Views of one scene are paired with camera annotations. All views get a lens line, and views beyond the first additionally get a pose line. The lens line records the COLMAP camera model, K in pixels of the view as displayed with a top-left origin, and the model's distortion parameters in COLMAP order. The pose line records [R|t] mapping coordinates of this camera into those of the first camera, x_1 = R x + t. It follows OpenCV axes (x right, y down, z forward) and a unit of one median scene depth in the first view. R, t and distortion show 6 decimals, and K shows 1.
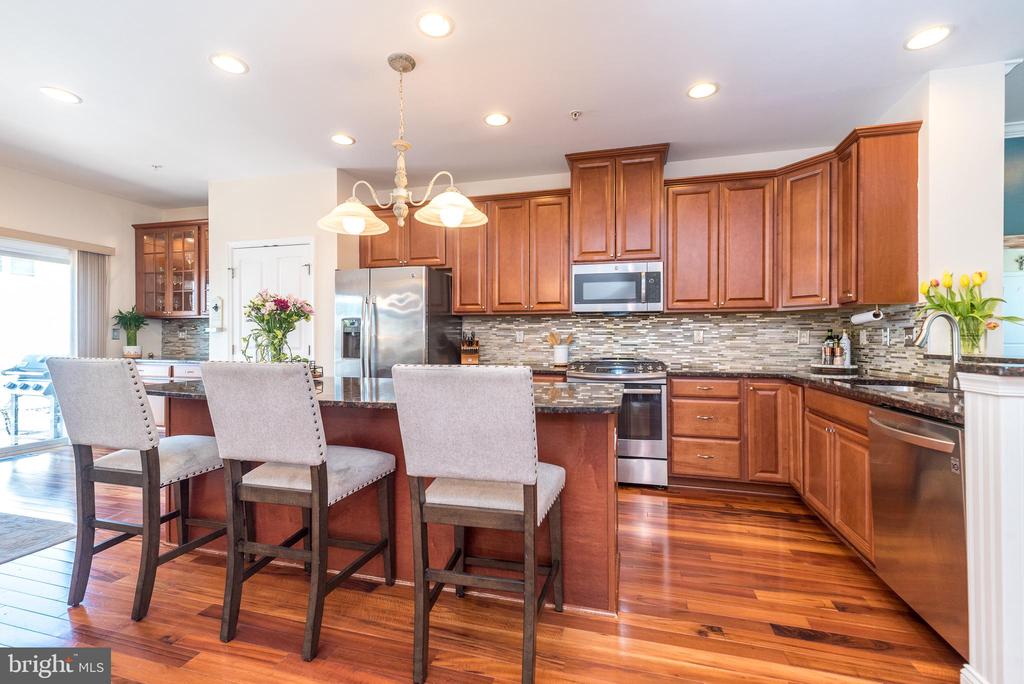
lens RADIAL K [[450.3, 0, 512.0], [0, 450.3, 335.3], [0, 0, 1]] dist [0.006286, 0.001836]
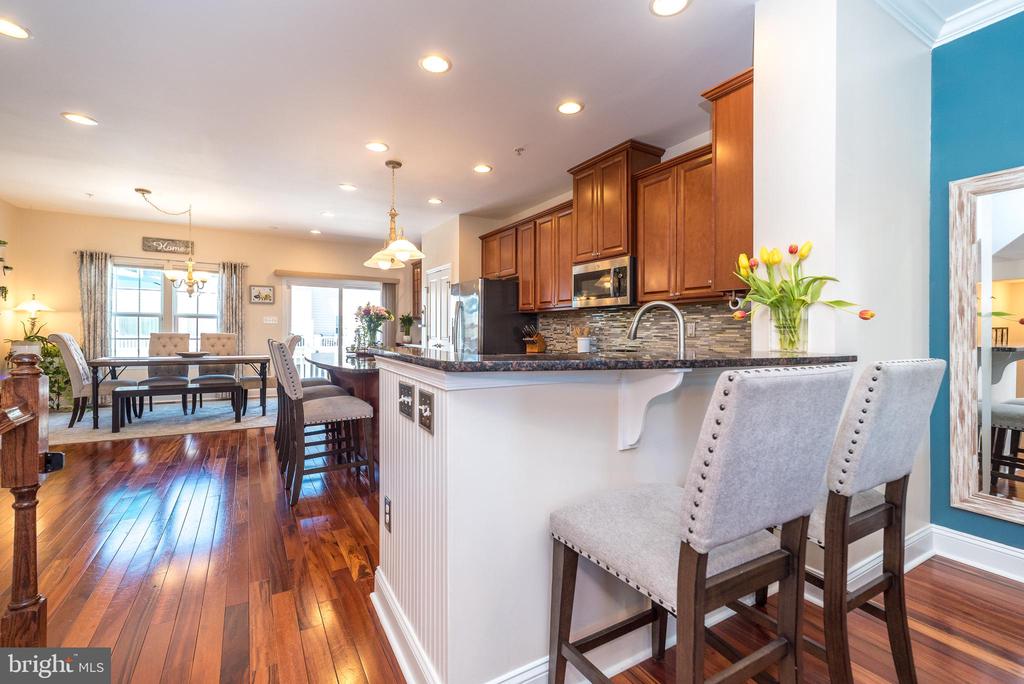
lens RADIAL K [[450.3, 0, 508.7], [0, 450.3, 327.9], [0, 0, 1]] dist [0.006286, 0.001836]
pose [[0.717455, -0.004436, -0.696591, 0.845878], [0.002169, 0.999989, -0.004133, 0.002896], [0.696602, 0.001454, 0.717456, 0.078635]]
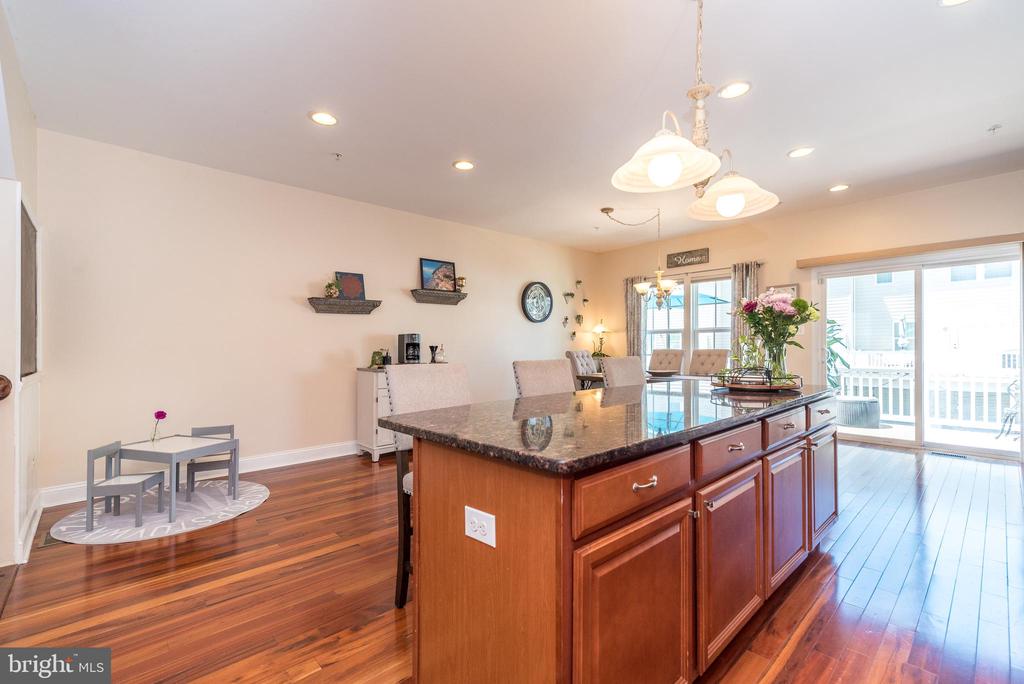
lens RADIAL K [[450.3, 0, 516.2], [0, 450.3, 345.0], [0, 0, 1]] dist [0.006286, 0.001836]
pose [[-0.531660, -0.003328, -0.846951, 0.403118], [0.015814, 0.999779, -0.013856, 0.010360], [0.846810, -0.020760, -0.531490, 0.814371]]
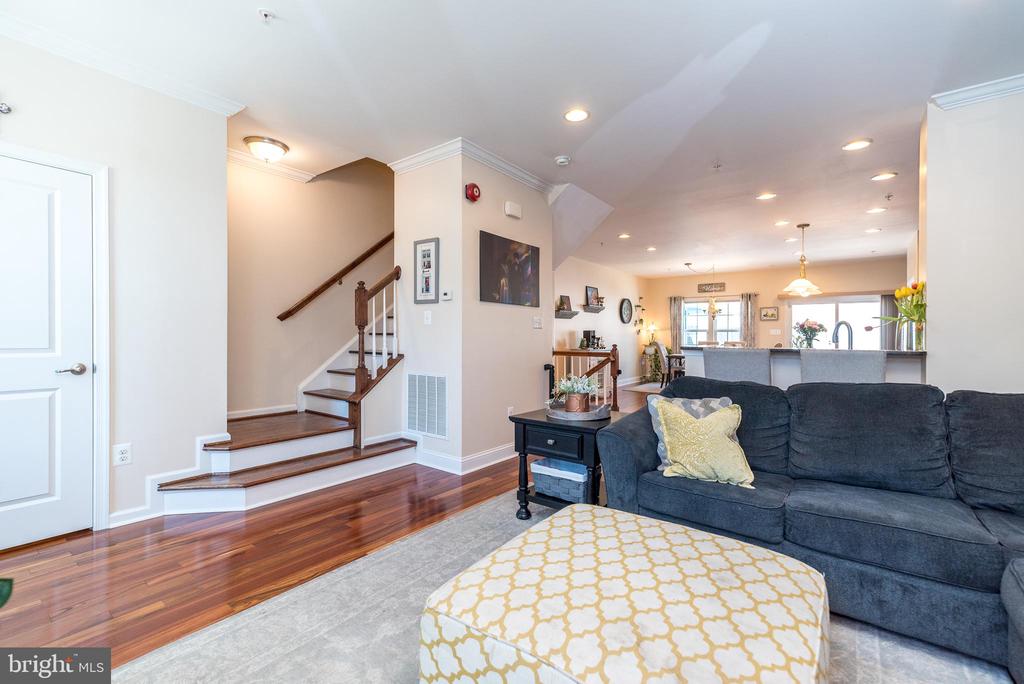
lens RADIAL K [[450.3, 0, 512.7], [0, 450.3, 339.8], [0, 0, 1]] dist [0.006286, 0.001836]
pose [[-0.362344, -0.003923, -0.932036, 1.836413], [0.002892, 0.999982, -0.005334, 0.014051], [0.932040, -0.004628, -0.362326, 0.295079]]
